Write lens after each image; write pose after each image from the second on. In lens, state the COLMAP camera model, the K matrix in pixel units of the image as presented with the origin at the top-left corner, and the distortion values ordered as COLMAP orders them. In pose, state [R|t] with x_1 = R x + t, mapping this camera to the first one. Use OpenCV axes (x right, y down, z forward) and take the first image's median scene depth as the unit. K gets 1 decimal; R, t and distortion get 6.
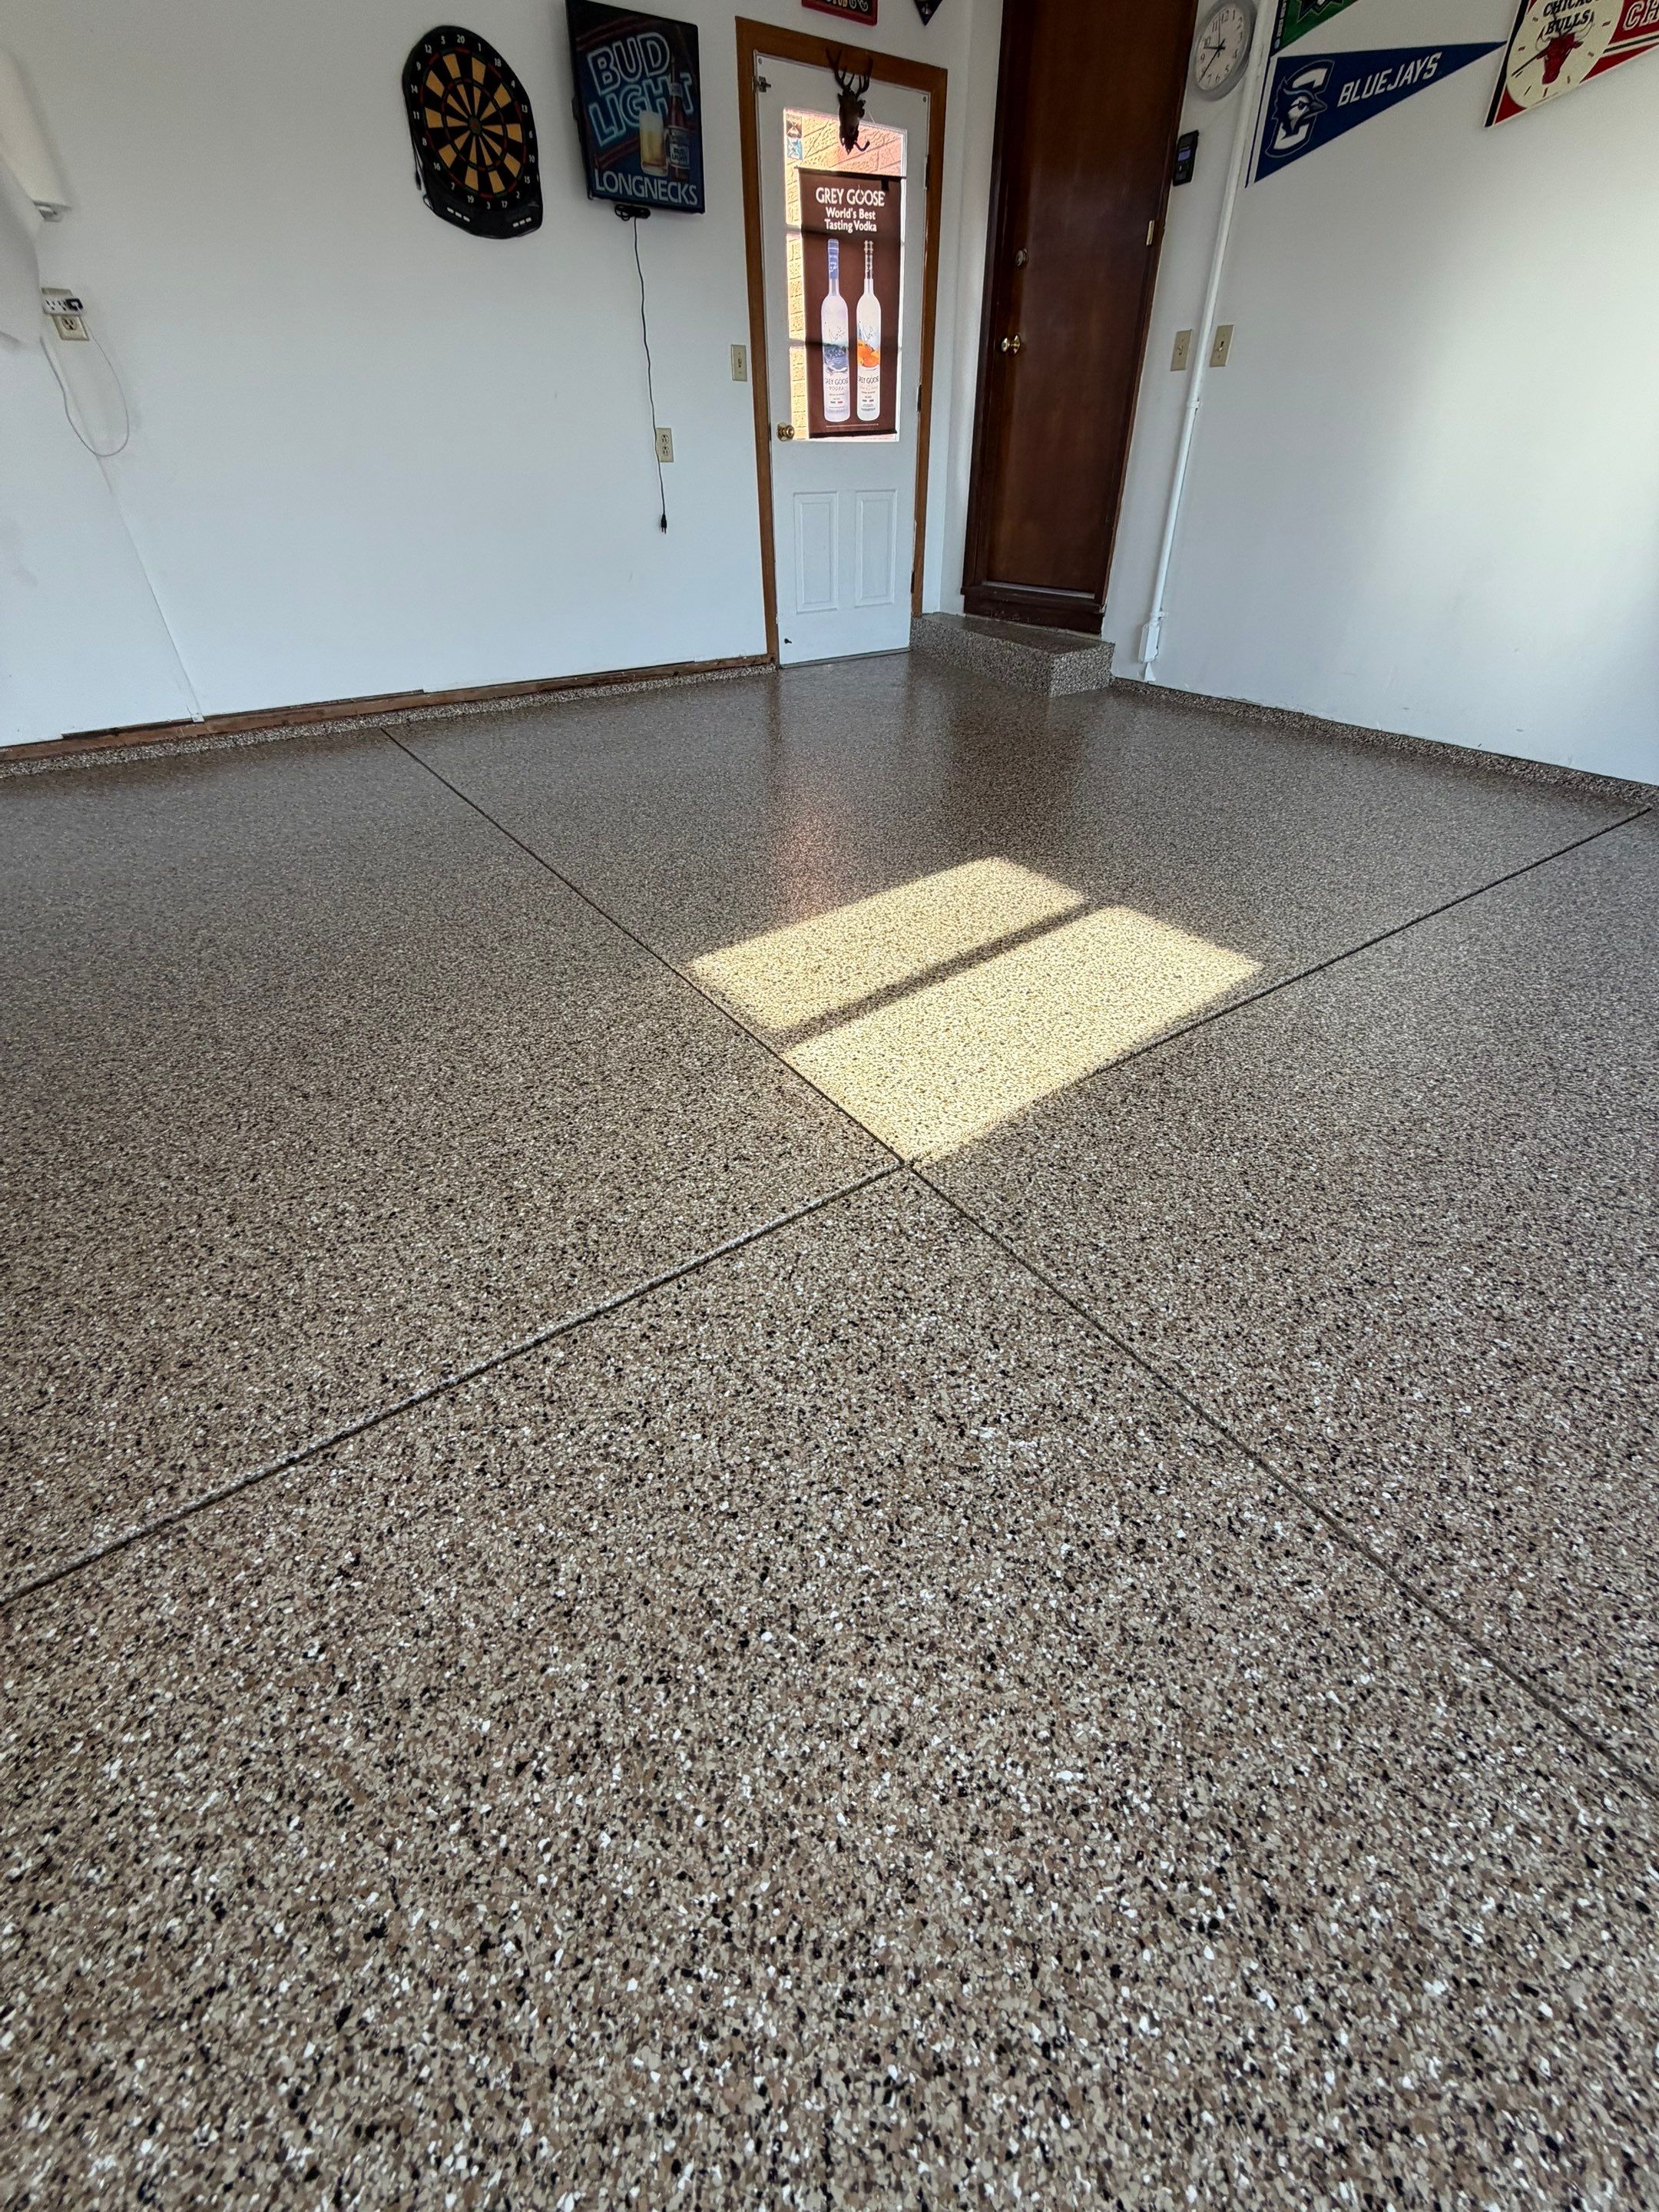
lens RADIAL K [[875.2, 0, 829.5], [0, 875.2, 1106.0], [0, 0, 1]] dist [0.001254, -0.000132]
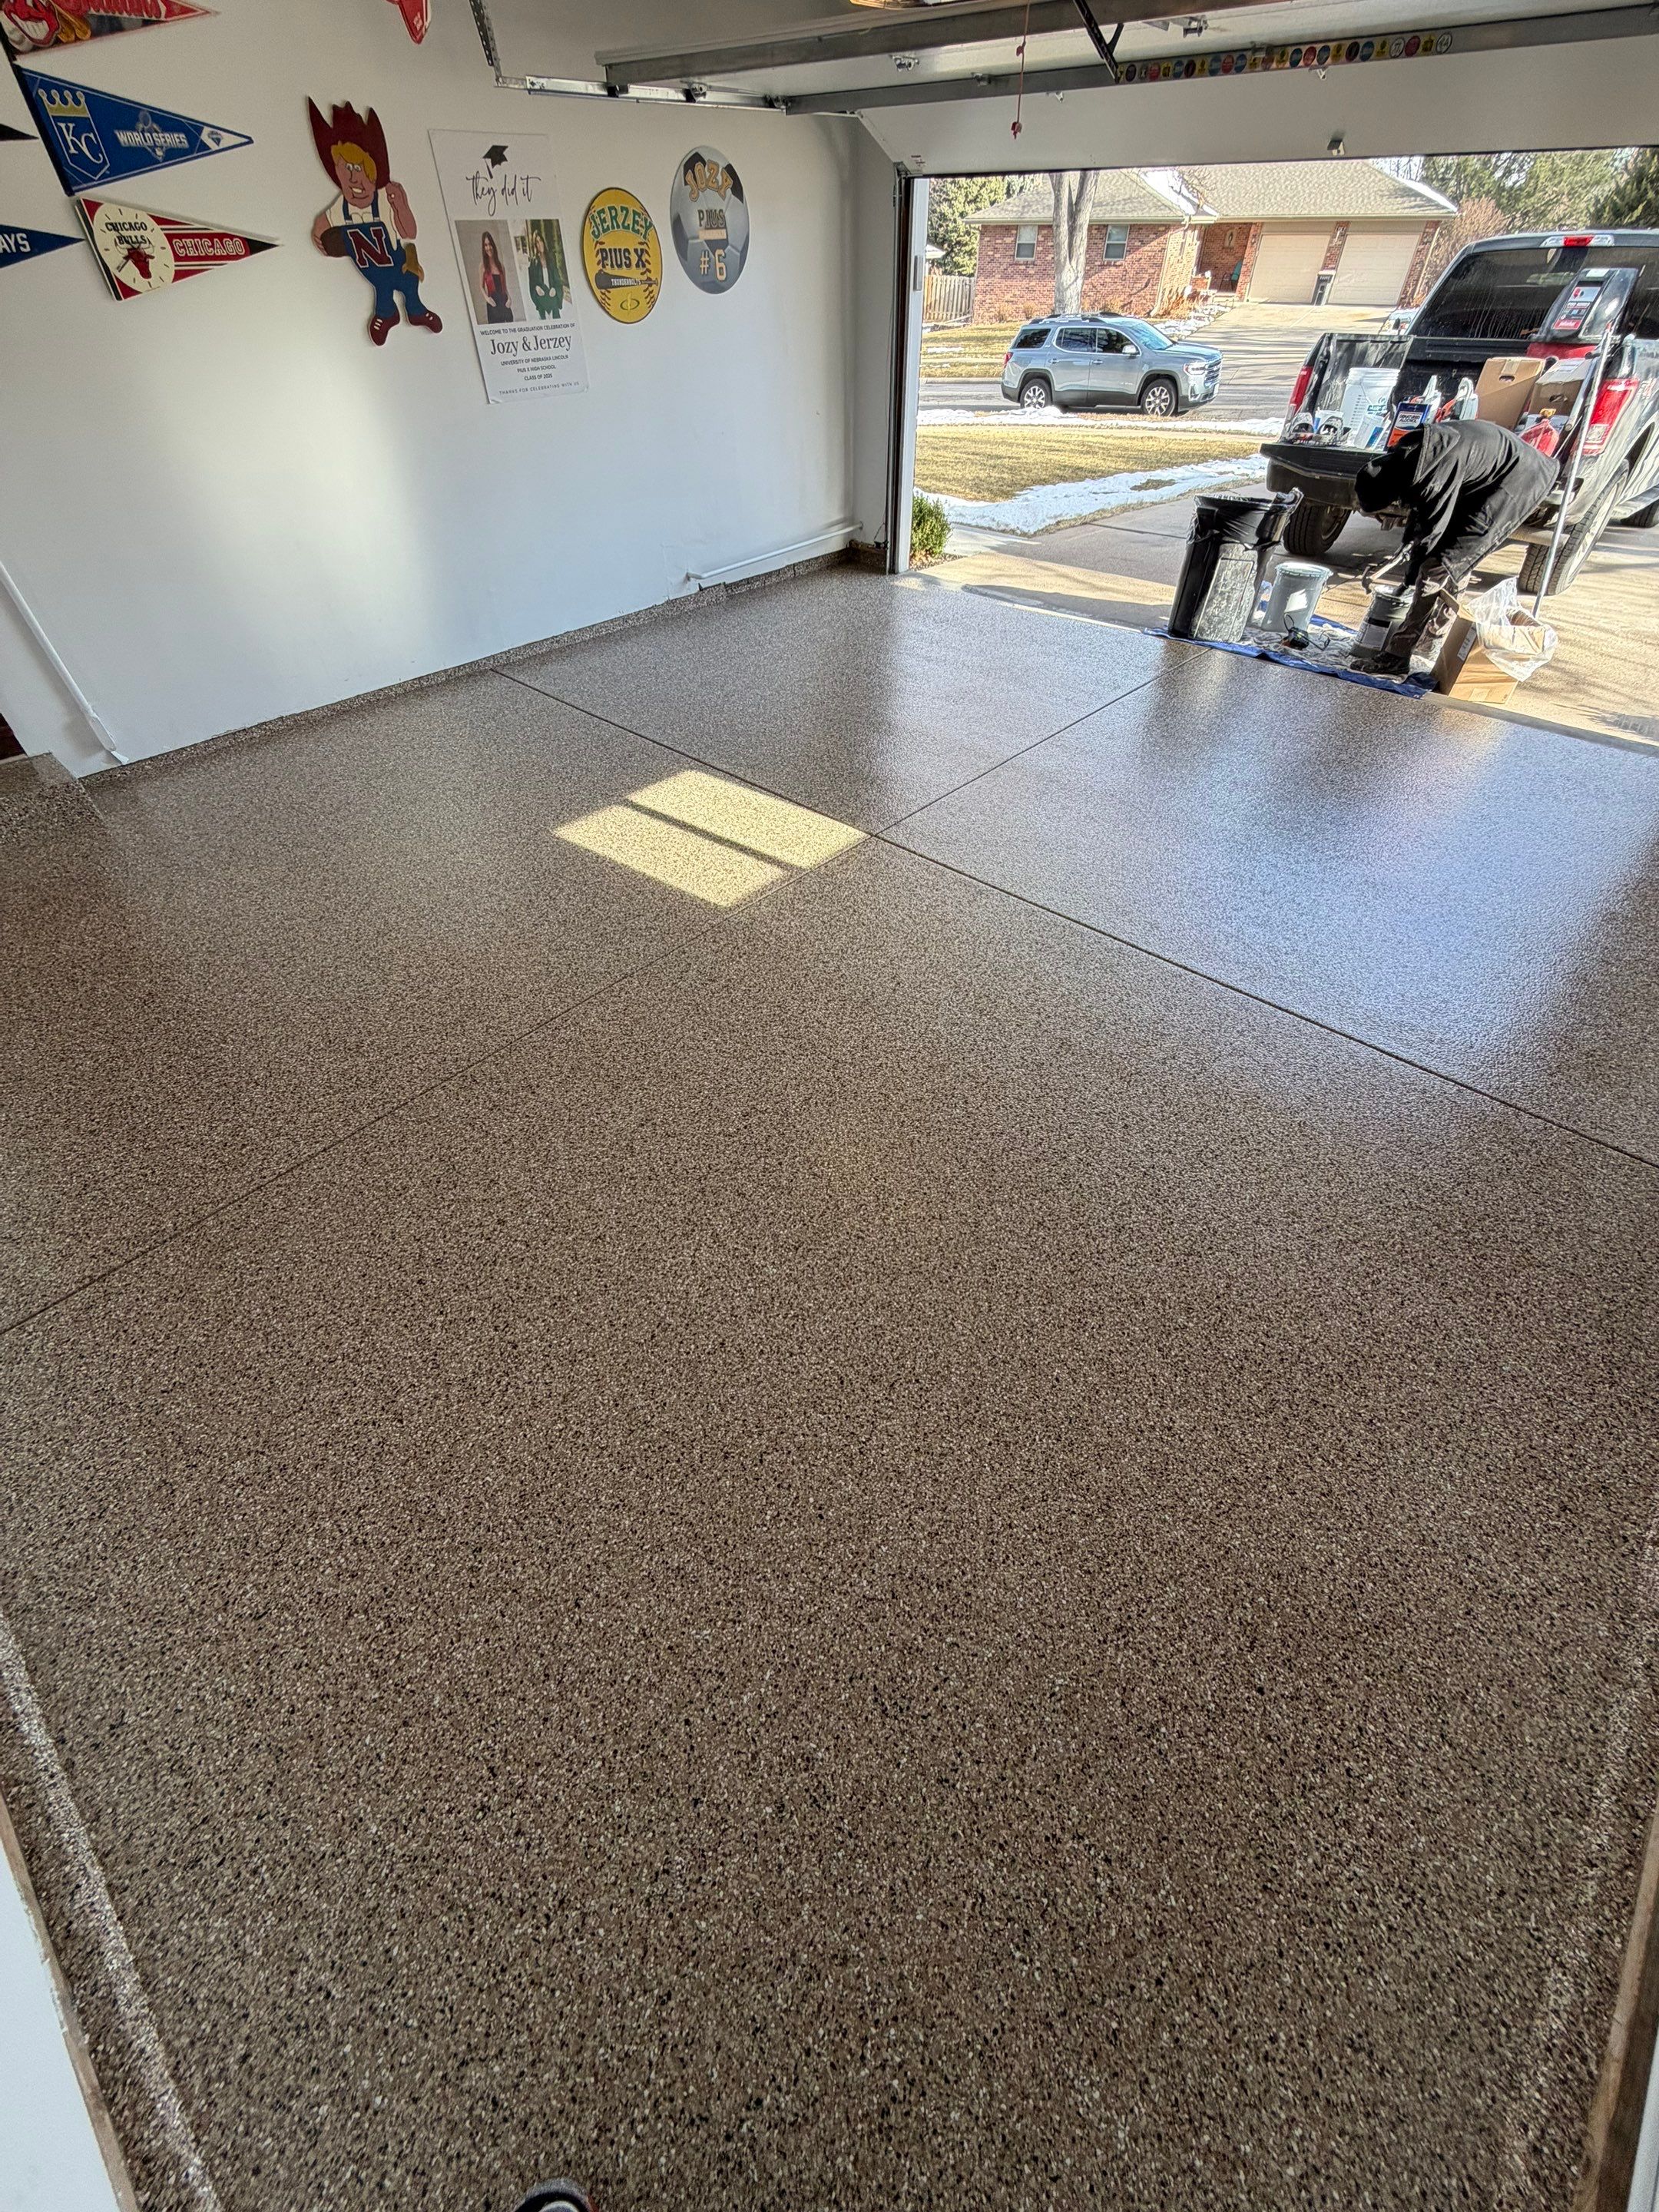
lens RADIAL K [[875.2, 0, 829.5], [0, 875.2, 1106.0], [0, 0, 1]] dist [0.001254, -0.000132]
pose [[-0.223130, -0.688002, 0.690555, -1.608614], [0.578962, 0.476393, 0.661705, -0.971873], [-0.784230, 0.547451, 0.292029, 0.522714]]
